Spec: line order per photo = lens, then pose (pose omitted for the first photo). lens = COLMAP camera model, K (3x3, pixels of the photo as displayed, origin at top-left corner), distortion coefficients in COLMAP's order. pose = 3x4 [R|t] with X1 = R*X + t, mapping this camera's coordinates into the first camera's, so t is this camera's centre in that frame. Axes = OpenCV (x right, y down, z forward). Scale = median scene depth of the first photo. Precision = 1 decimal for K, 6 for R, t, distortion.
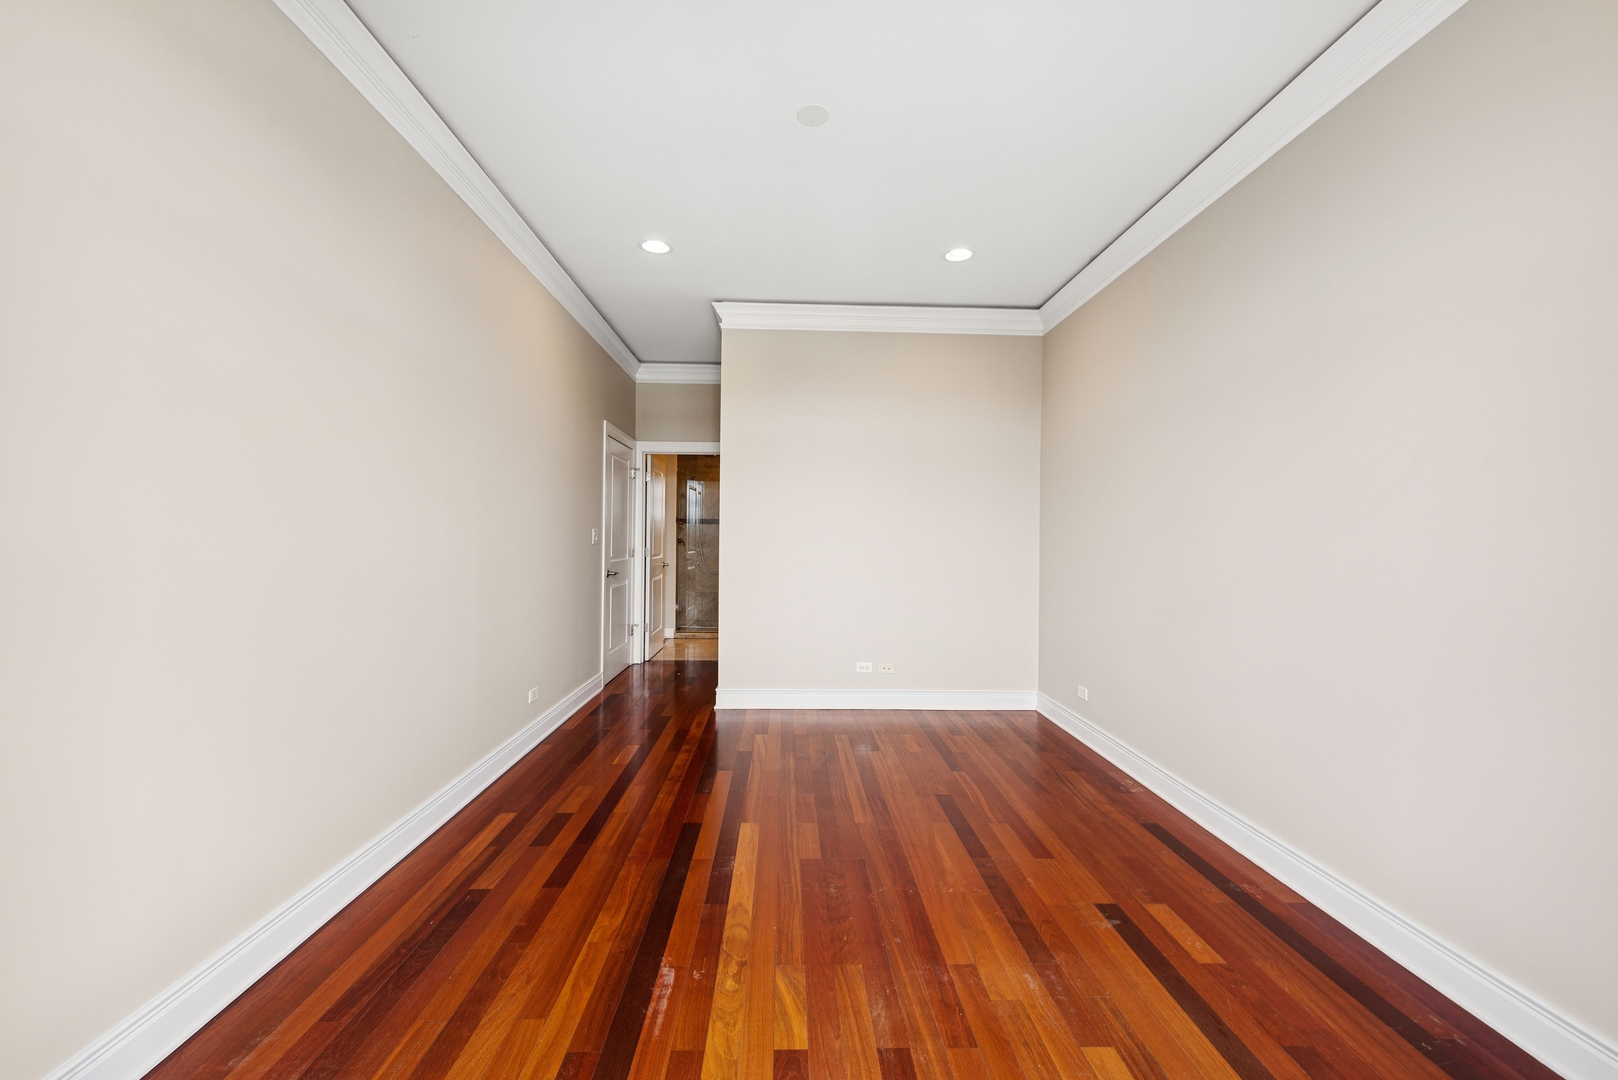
lens RADIAL K [[655.4, 0, 806.2], [0, 655.4, 537.1], [0, 0, 1]] dist [0.000734, 0.000064]
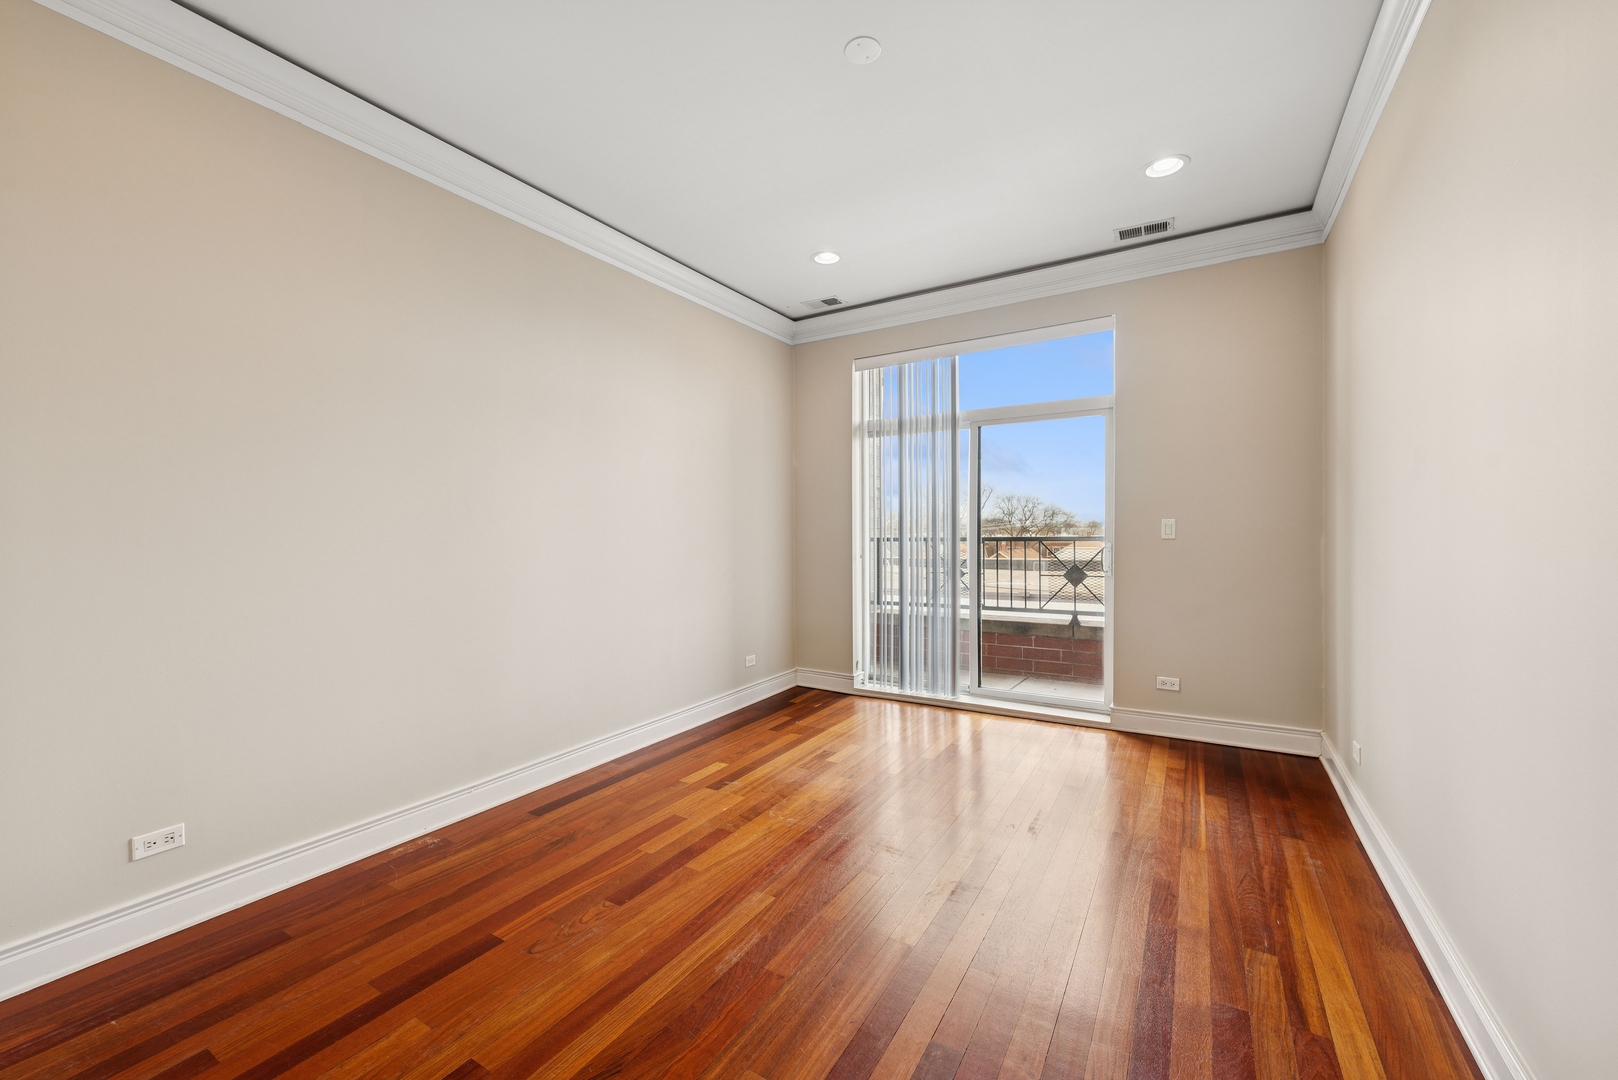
lens RADIAL K [[655.4, 0, 804.3], [0, 655.4, 533.2], [0, 0, 1]] dist [0.000734, 0.000064]
pose [[-0.847742, -0.001549, 0.530407, -0.459906], [-0.000822, 0.999998, 0.001606, 0.003848], [-0.530409, 0.000926, -0.847742, 2.070431]]
